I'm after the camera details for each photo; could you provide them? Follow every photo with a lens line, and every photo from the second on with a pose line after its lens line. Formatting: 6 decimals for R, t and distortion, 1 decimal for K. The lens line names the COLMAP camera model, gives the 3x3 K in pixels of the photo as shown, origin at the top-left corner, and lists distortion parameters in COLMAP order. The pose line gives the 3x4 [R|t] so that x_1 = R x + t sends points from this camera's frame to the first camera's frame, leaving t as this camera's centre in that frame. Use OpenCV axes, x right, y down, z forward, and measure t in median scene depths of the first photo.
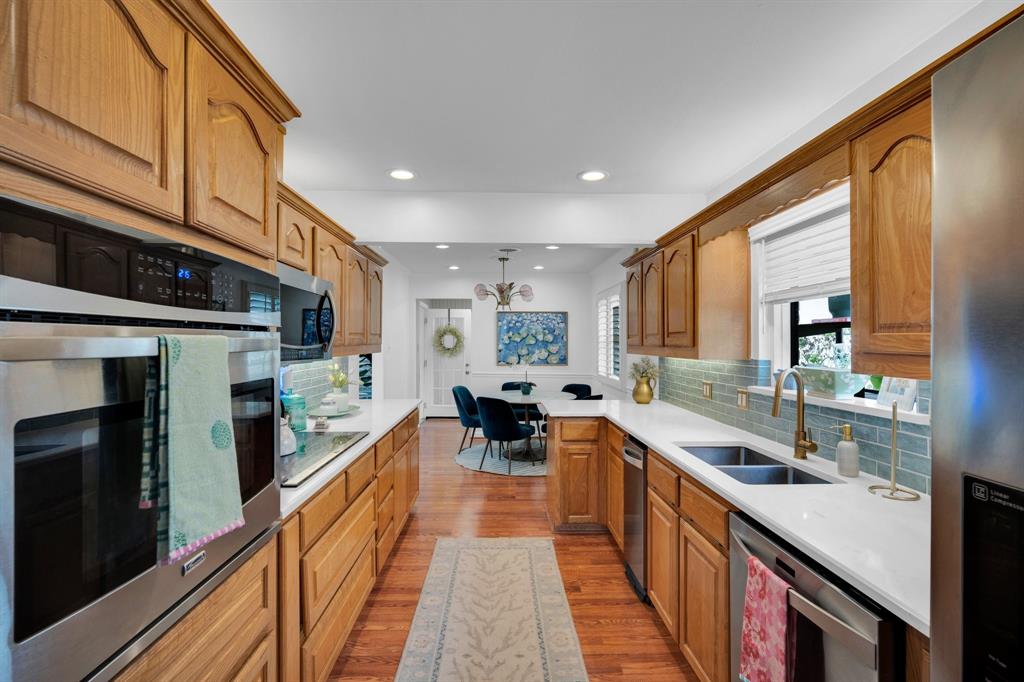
lens RADIAL K [[456.7, 0, 513.8], [0, 456.7, 342.5], [0, 0, 1]] dist [0.000061, 0.000022]
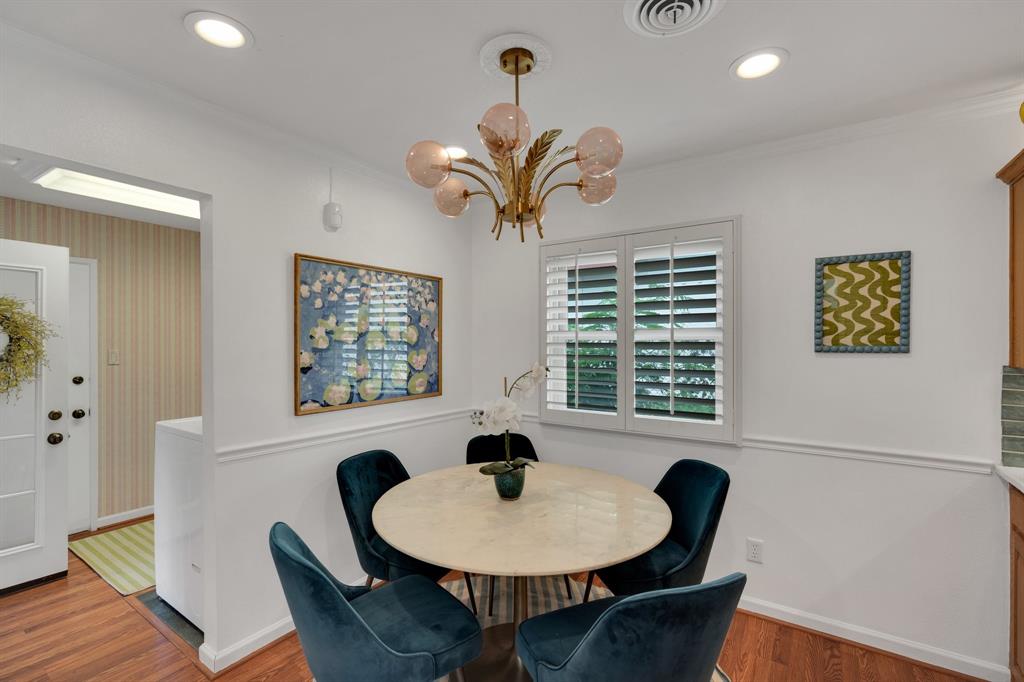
lens RADIAL K [[456.7, 0, 512.4], [0, 456.7, 341.7], [0, 0, 1]] dist [0.000061, 0.000022]
pose [[0.587452, -0.000247, 0.809259, -0.212006], [-0.002952, 0.999993, 0.002448, -0.004938], [-0.809254, -0.003827, 0.587446, 0.673157]]
